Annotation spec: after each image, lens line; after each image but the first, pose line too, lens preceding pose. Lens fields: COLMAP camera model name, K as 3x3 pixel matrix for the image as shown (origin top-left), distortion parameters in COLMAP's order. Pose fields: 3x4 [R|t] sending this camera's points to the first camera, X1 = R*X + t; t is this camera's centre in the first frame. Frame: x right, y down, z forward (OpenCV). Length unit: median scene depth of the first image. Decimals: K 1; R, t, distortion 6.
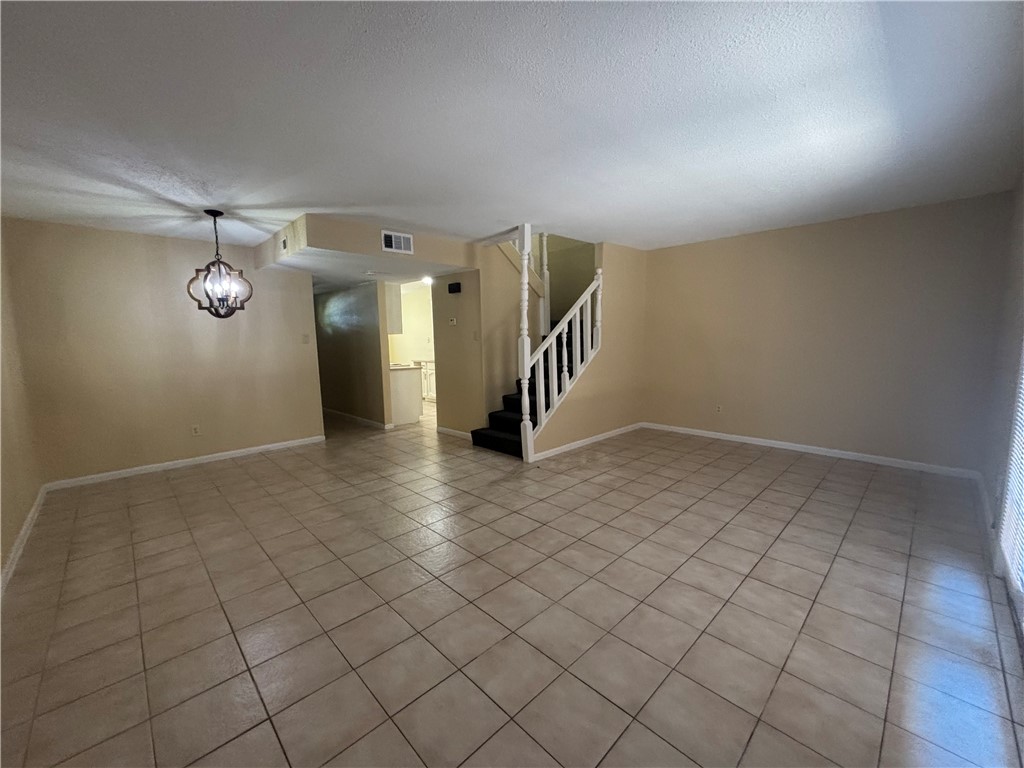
lens RADIAL K [[413.1, 0, 505.8], [0, 413.1, 382.4], [0, 0, 1]] dist [0.001287, 0.000344]
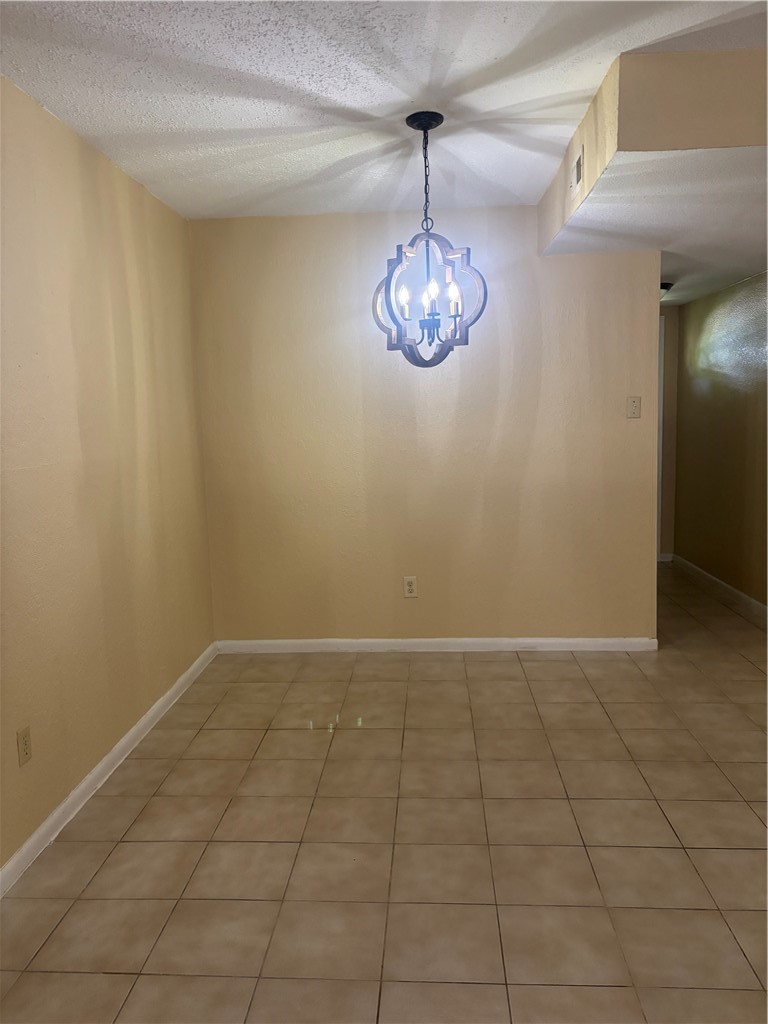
lens RADIAL K [[778.0, 0, 379.3], [0, 778.0, 506.1], [0, 0, 1]] dist [0.036910, -0.012867]
pose [[0.677946, 0.093101, -0.729193, -0.099747], [-0.068372, 0.995634, 0.063552, -0.056231], [0.731925, 0.006771, 0.681351, 0.394244]]
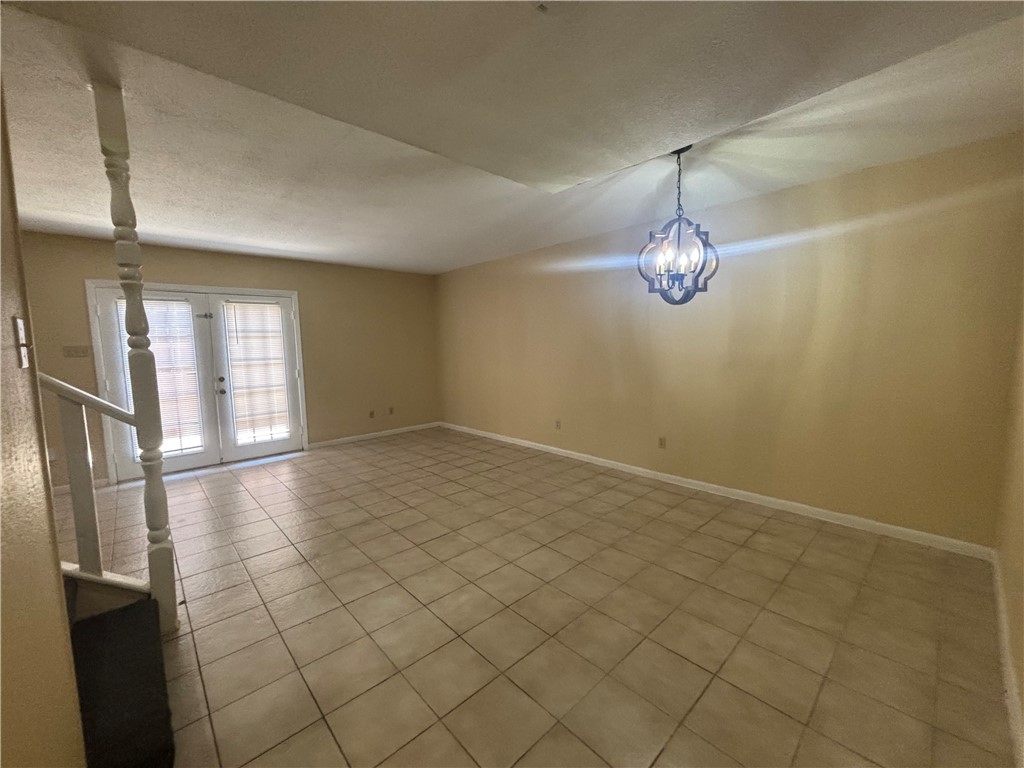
lens RADIAL K [[413.1, 0, 511.7], [0, 413.1, 383.3], [0, 0, 1]] dist [0.001287, 0.000344]
pose [[-0.999048, 0.040835, 0.015329, -0.411739], [0.043118, 0.977645, 0.205793, -0.179125], [-0.006583, 0.206258, -0.978476, 1.668807]]
